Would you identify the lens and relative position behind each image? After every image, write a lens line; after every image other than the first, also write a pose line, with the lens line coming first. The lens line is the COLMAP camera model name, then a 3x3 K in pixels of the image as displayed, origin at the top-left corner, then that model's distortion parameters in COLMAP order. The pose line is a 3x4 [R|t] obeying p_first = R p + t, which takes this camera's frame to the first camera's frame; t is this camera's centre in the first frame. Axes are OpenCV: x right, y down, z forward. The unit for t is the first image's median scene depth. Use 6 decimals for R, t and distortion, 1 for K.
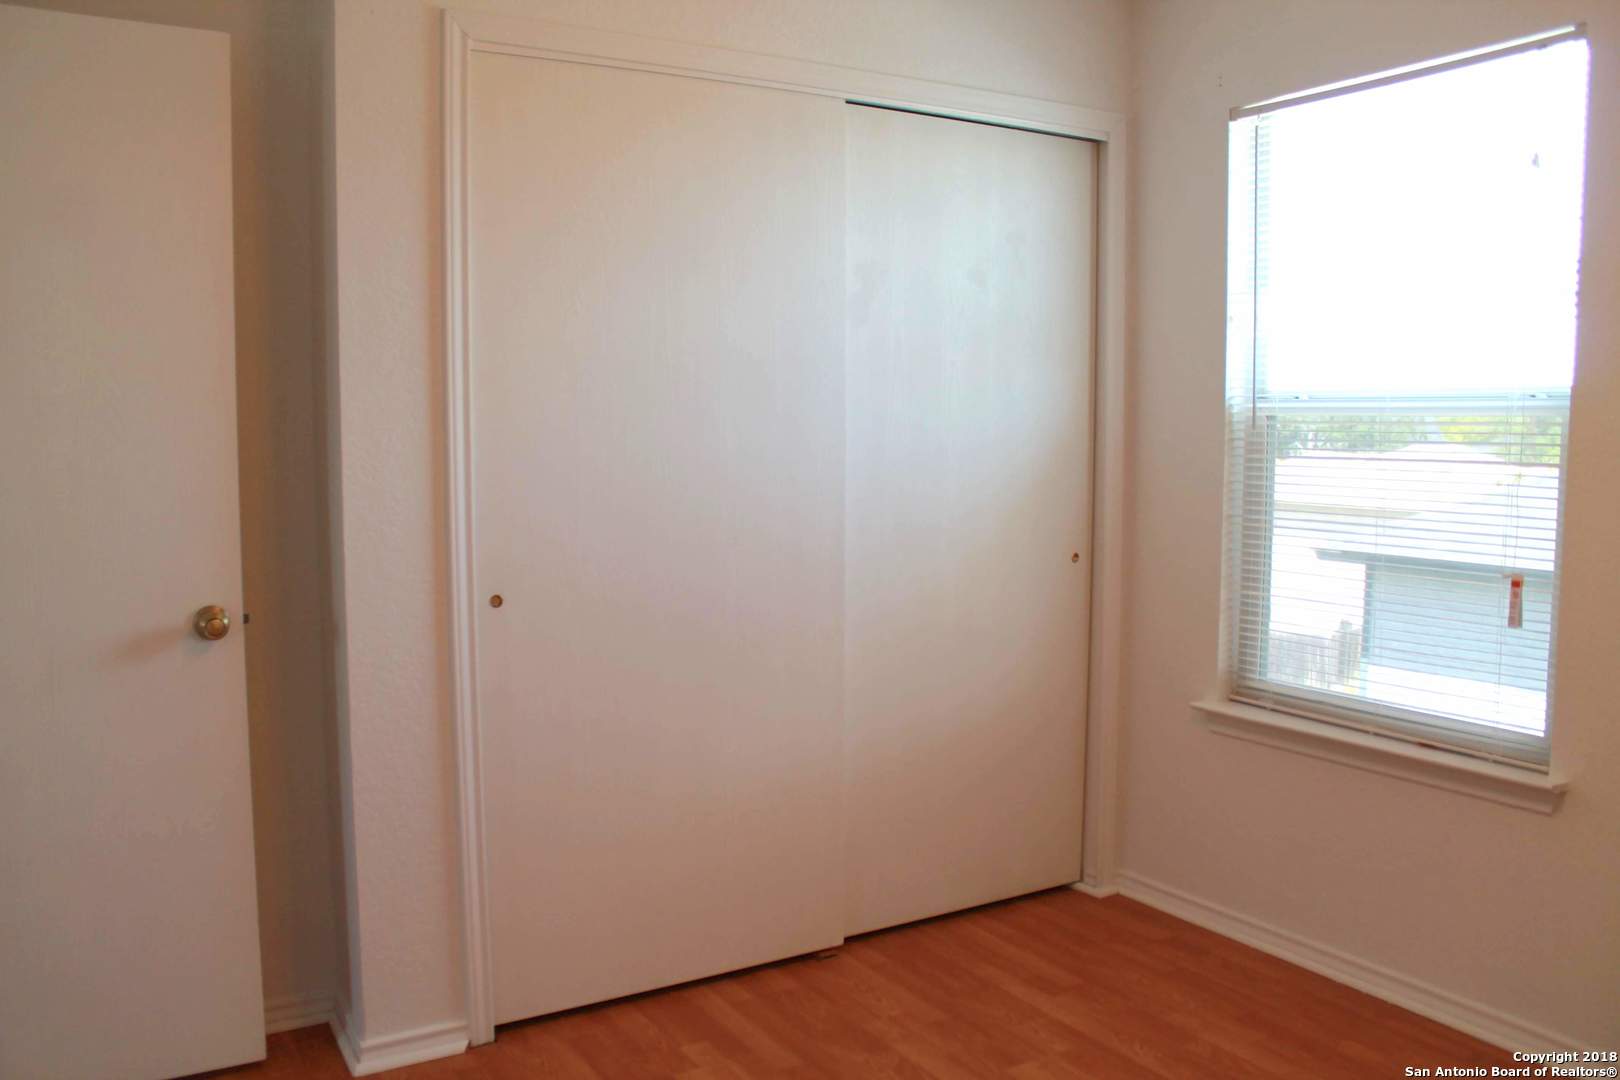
lens RADIAL K [[1372.9, 0, 789.0], [0, 1372.9, 554.8], [0, 0, 1]] dist [-0.169309, 0.173075]
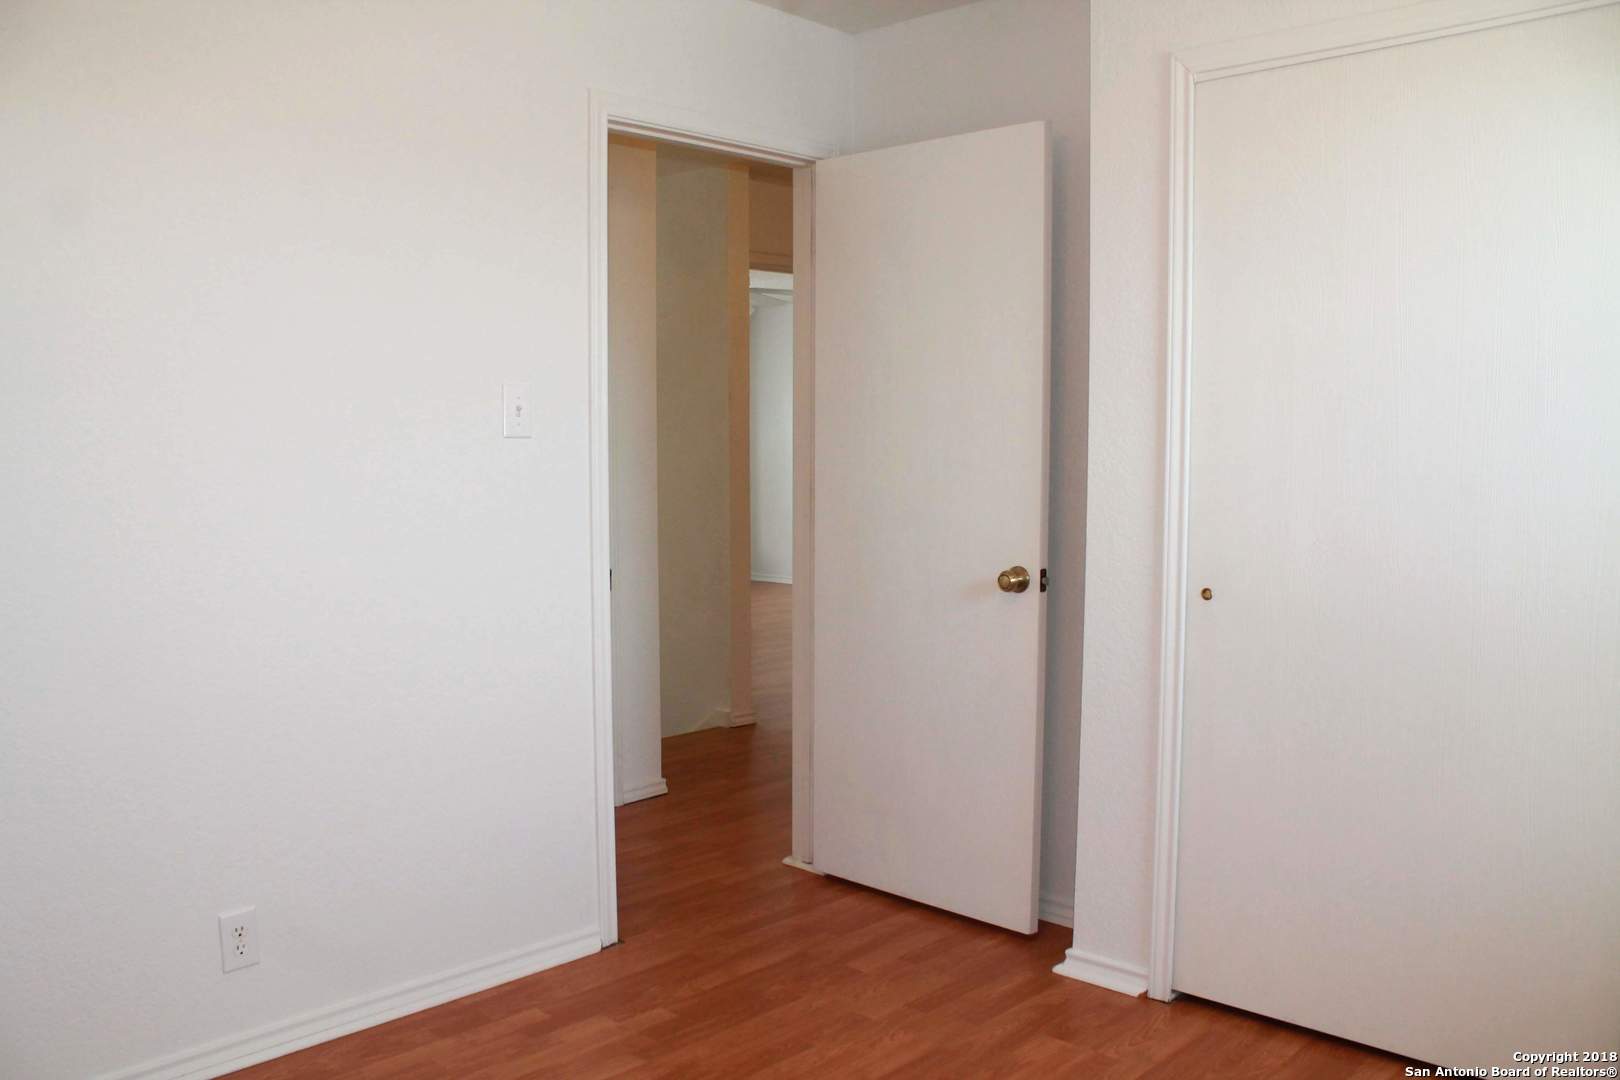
lens RADIAL K [[1372.9, 0, 789.0], [0, 1372.9, 554.8], [0, 0, 1]] dist [-0.169309, 0.173075]
pose [[0.245698, 0.087052, -0.965430, 0.760062], [-0.097770, 0.993106, 0.064666, -0.034741], [0.964403, 0.078502, 0.252515, 0.438642]]
